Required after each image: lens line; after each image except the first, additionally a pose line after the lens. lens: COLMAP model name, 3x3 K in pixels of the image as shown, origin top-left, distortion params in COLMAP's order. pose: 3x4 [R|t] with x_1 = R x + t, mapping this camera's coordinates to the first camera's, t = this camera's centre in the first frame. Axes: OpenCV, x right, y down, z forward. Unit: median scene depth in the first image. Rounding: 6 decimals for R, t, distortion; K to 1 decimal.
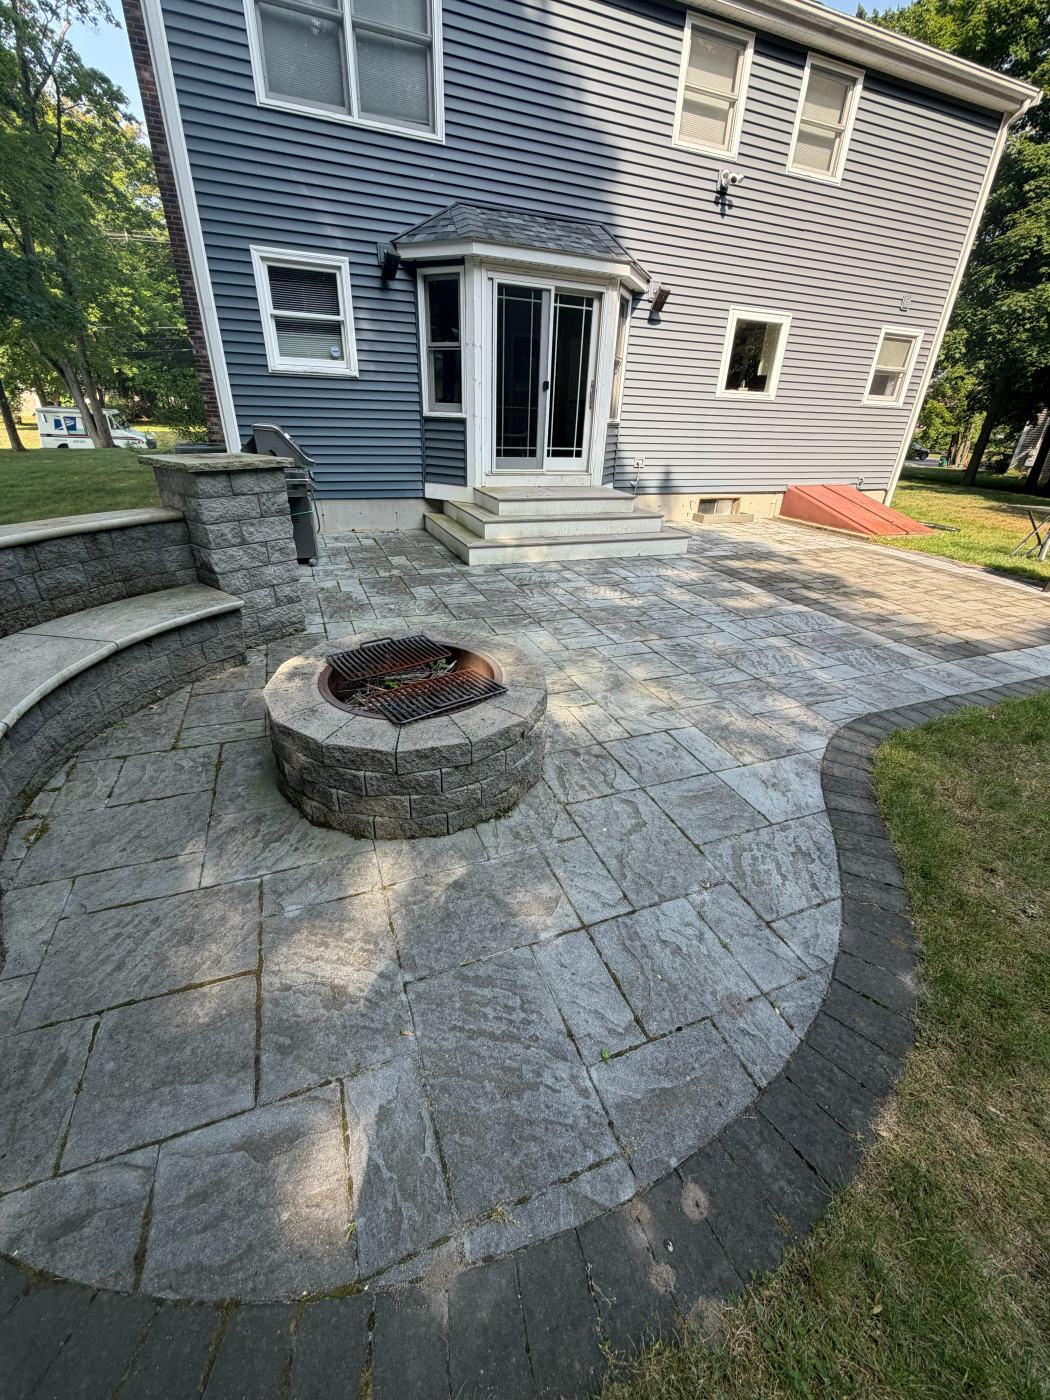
lens RADIAL K [[554.3, 0, 520.8], [0, 554.3, 698.9], [0, 0, 1]] dist [0.000549, 0.000010]
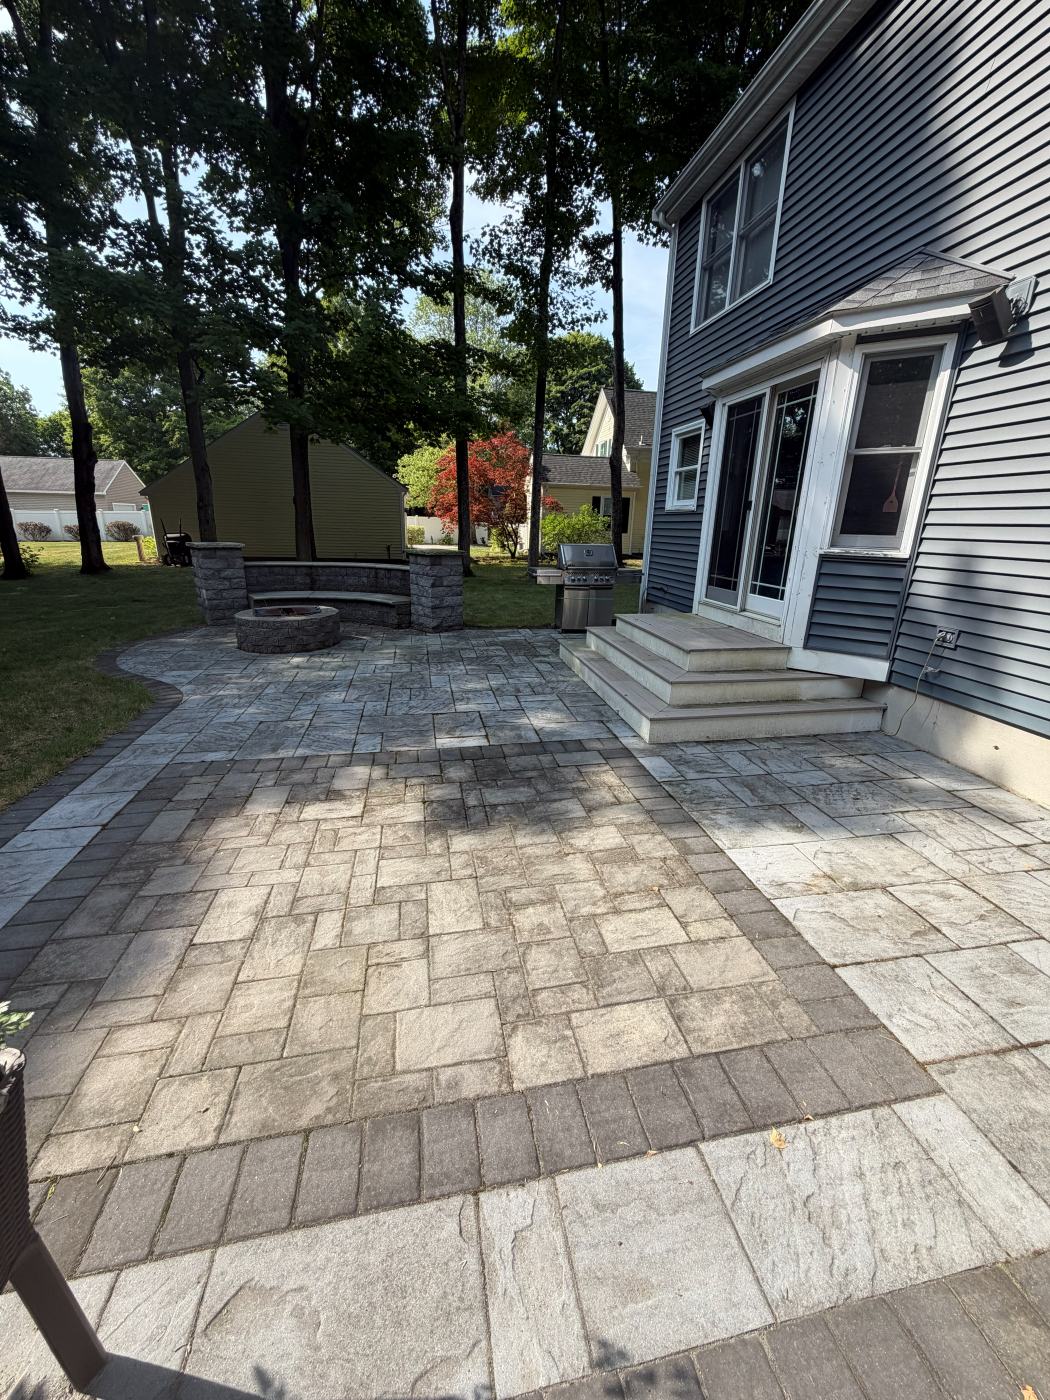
lens RADIAL K [[554.3, 0, 524.0], [0, 554.3, 695.0], [0, 0, 1]] dist [0.000549, 0.000010]
pose [[-0.185240, 0.256664, -0.948583, 0.968371], [-0.478902, 0.819326, 0.315211, -0.473147], [0.858102, 0.512668, -0.028855, 0.949782]]
